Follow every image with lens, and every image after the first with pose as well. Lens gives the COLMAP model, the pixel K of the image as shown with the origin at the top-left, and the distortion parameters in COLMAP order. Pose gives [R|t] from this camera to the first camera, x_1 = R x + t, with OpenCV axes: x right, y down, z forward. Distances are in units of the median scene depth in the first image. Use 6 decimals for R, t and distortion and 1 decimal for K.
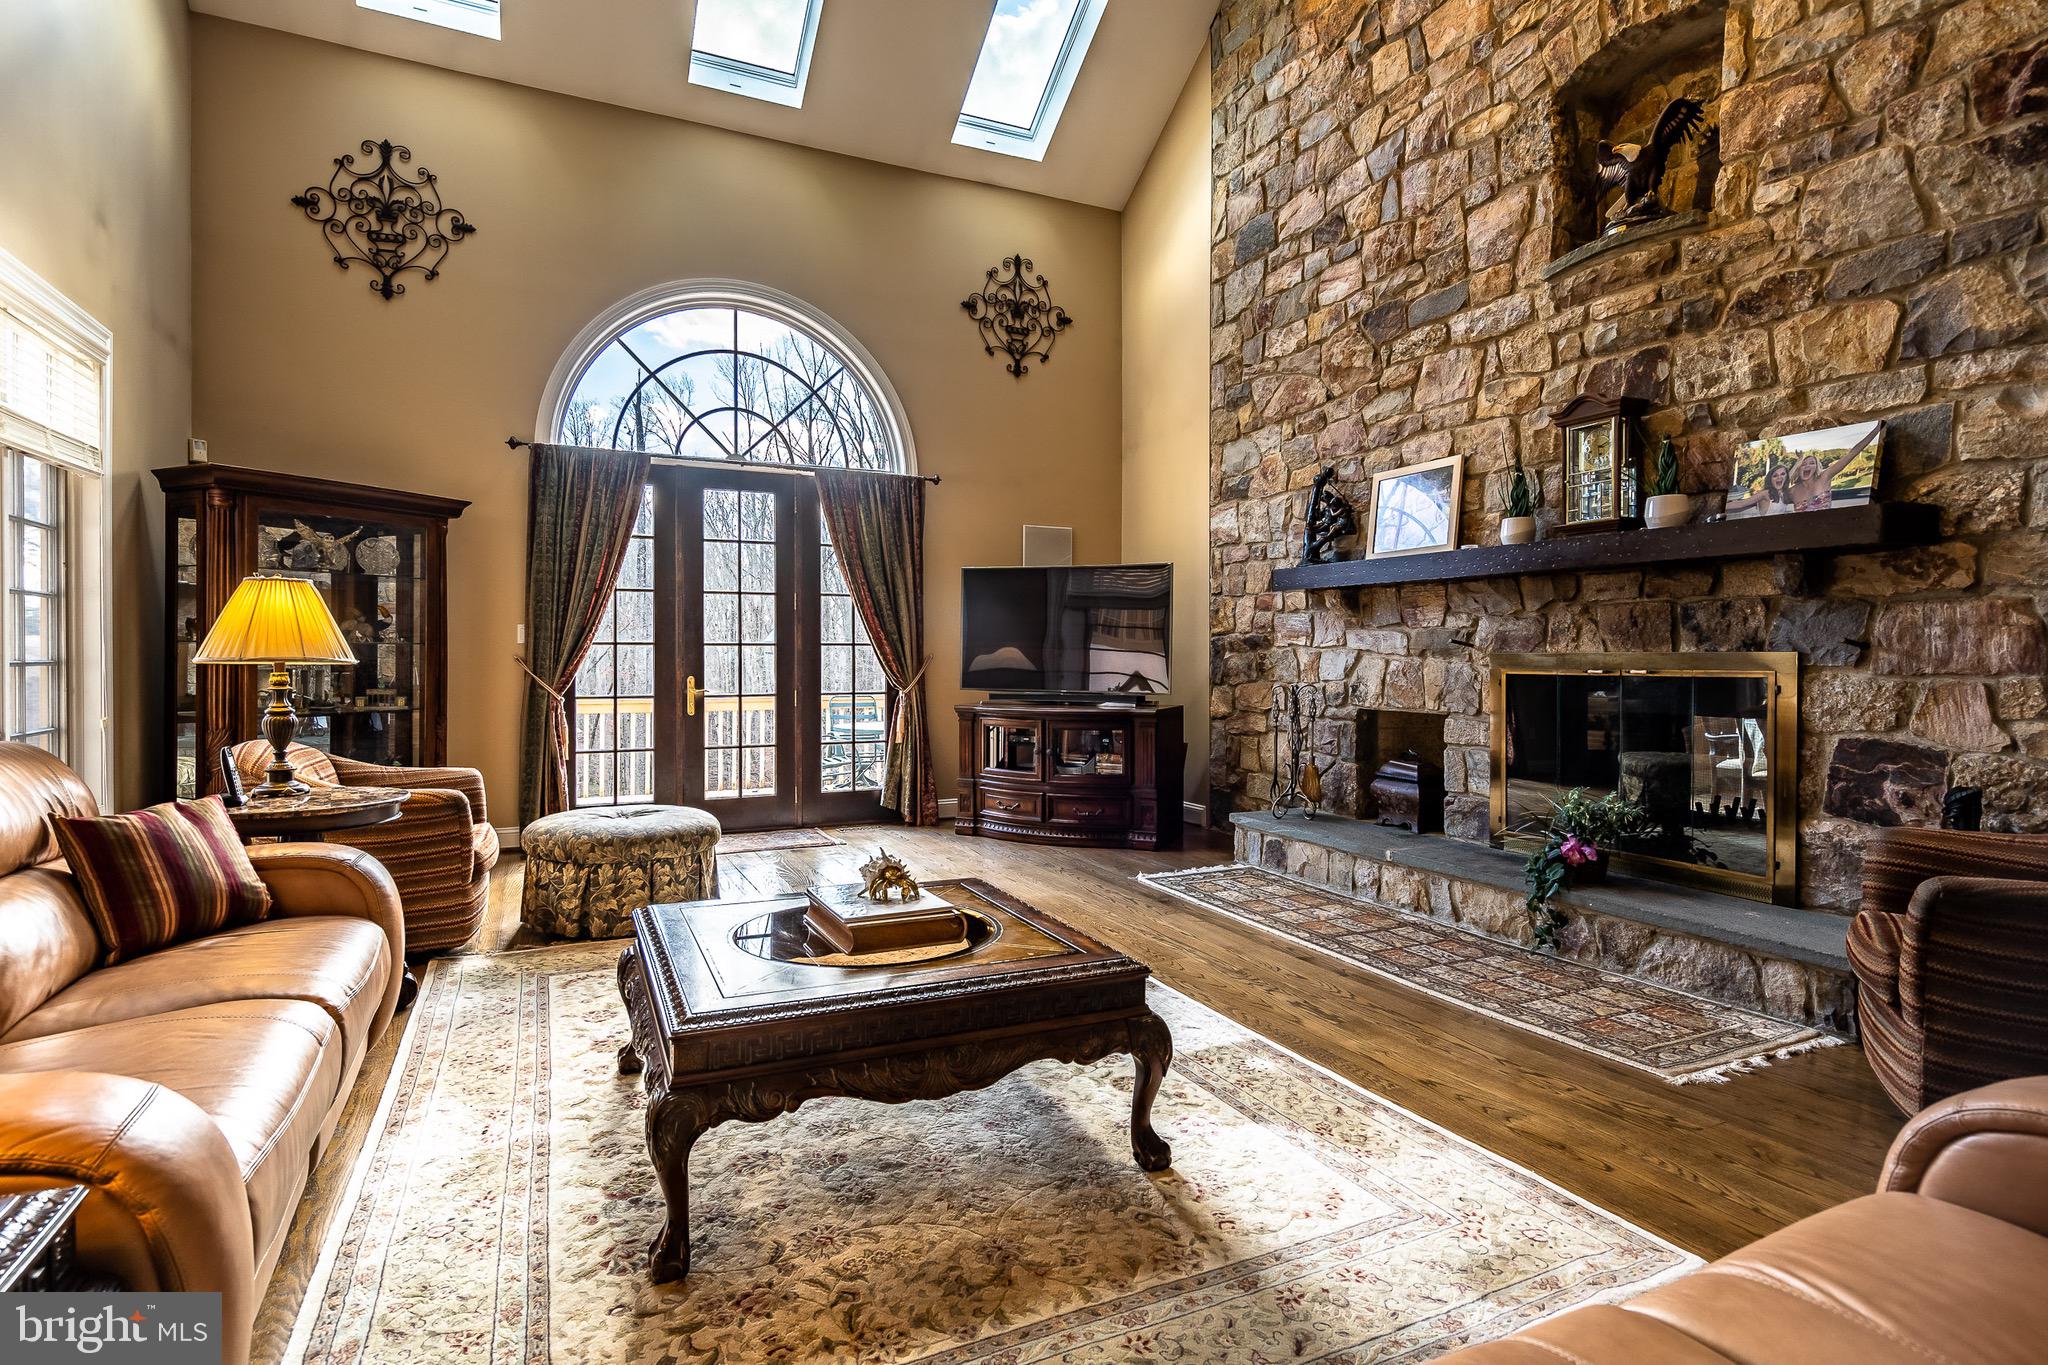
lens RADIAL K [[1039.4, 0, 1021.8], [0, 1039.4, 660.6], [0, 0, 1]] dist [0.000973, 0.000234]
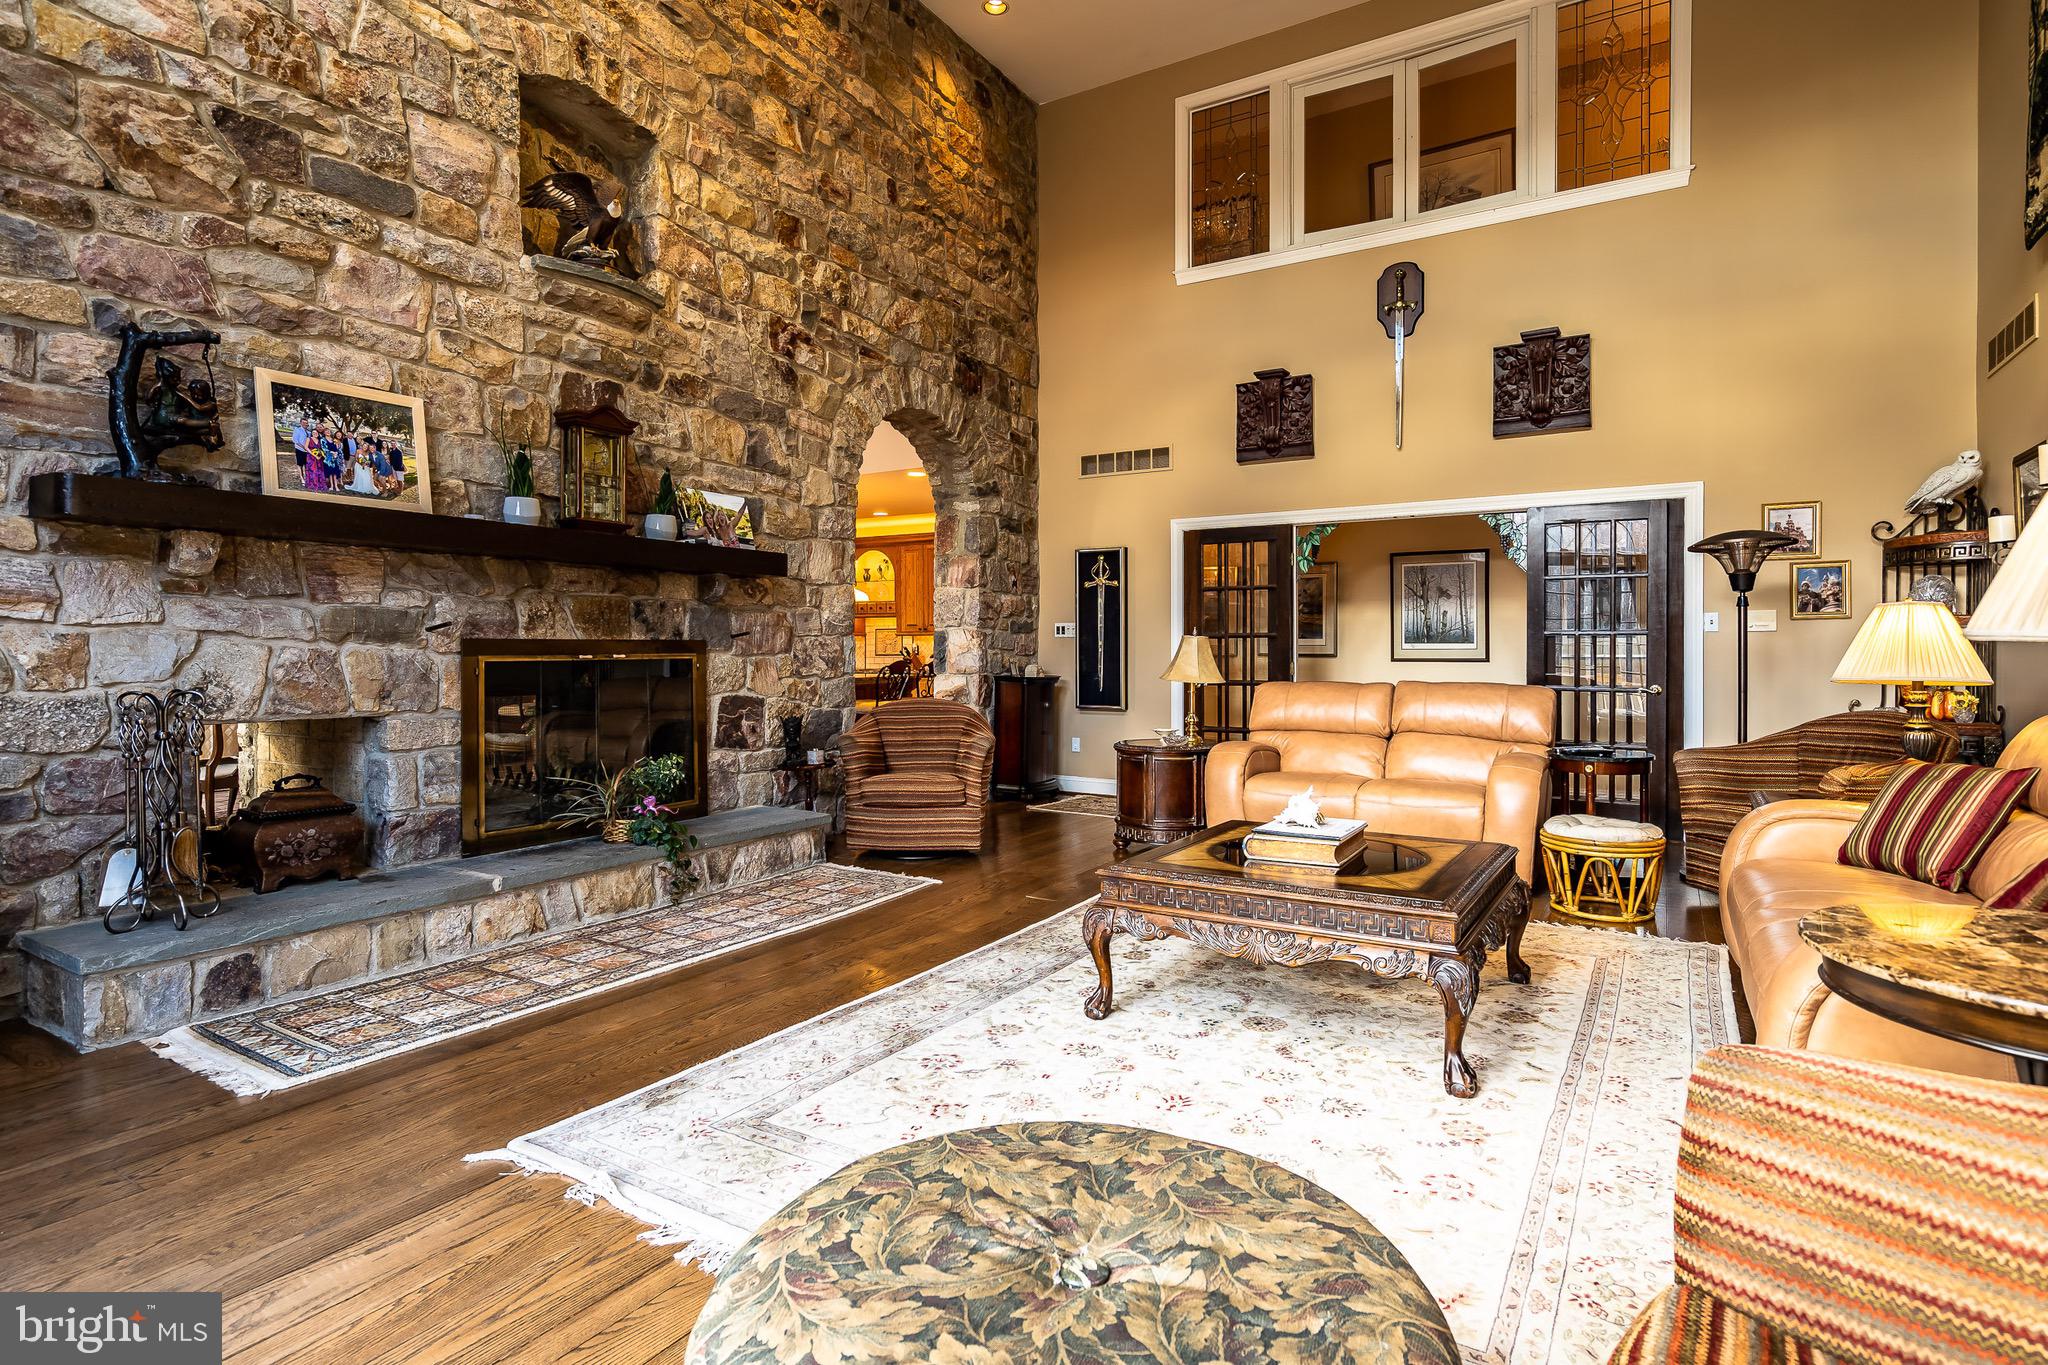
lens RADIAL K [[1039.4, 0, 1030.3], [0, 1039.4, 655.2], [0, 0, 1]] dist [-0.000931, -0.000347]
pose [[-0.552892, -0.002840, 0.833248, -0.600697], [0.006713, 0.999947, 0.007862, 0.003504], [-0.833226, 0.009940, -0.552843, 1.181966]]
